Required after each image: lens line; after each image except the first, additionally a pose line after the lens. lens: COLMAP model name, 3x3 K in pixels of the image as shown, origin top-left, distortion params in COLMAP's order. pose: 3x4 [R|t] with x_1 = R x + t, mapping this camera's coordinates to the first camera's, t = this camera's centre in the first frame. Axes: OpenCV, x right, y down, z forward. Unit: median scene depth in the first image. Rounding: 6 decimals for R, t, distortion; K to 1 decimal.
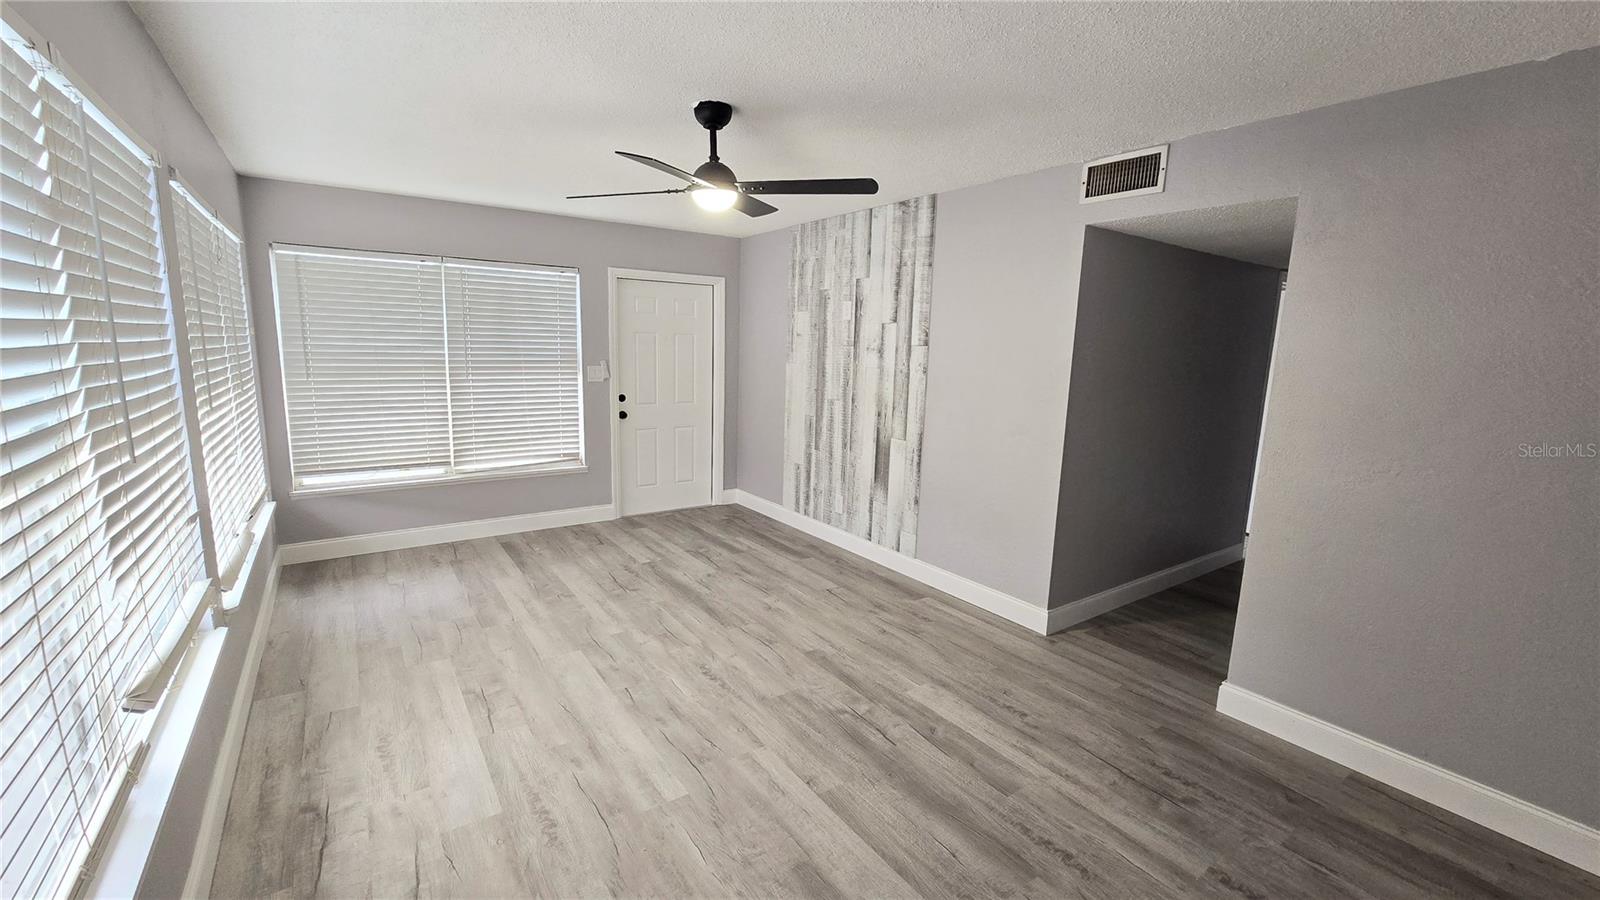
lens RADIAL K [[653.8, 0, 802.1], [0, 653.8, 447.8], [0, 0, 1]] dist [-0.003780, -0.000317]
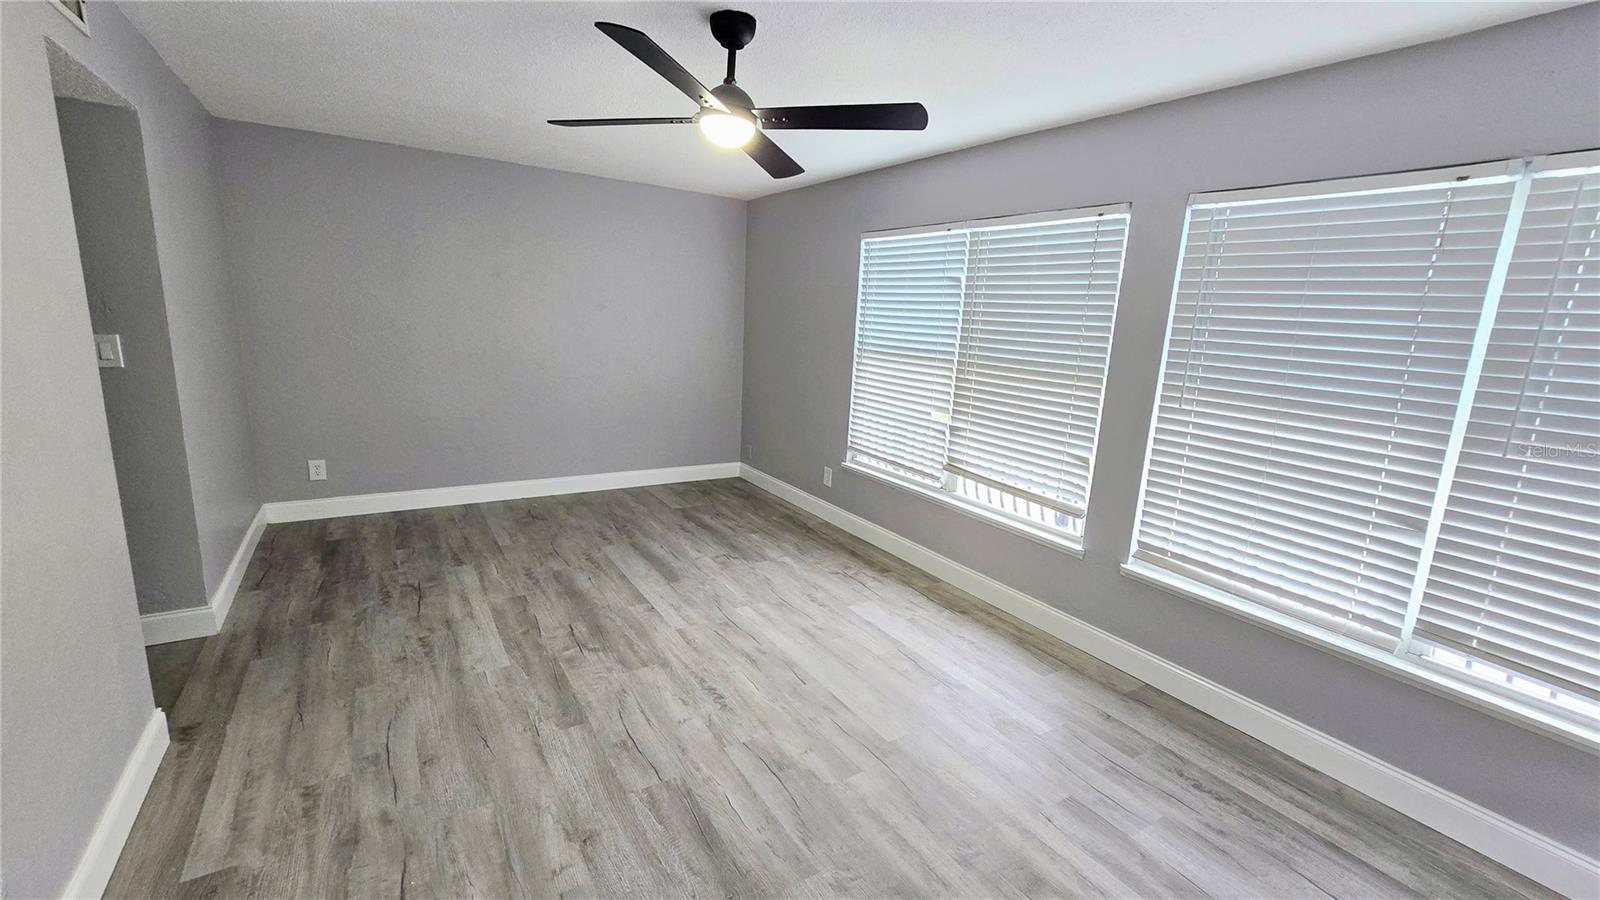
lens RADIAL K [[653.8, 0, 799.4], [0, 653.8, 452.9], [0, 0, 1]] dist [-0.003780, -0.000317]
pose [[-0.995582, -0.089551, 0.028222, -0.262365], [-0.073346, 0.929410, 0.361687, -0.287507], [-0.058619, 0.358019, -0.931872, 1.786547]]
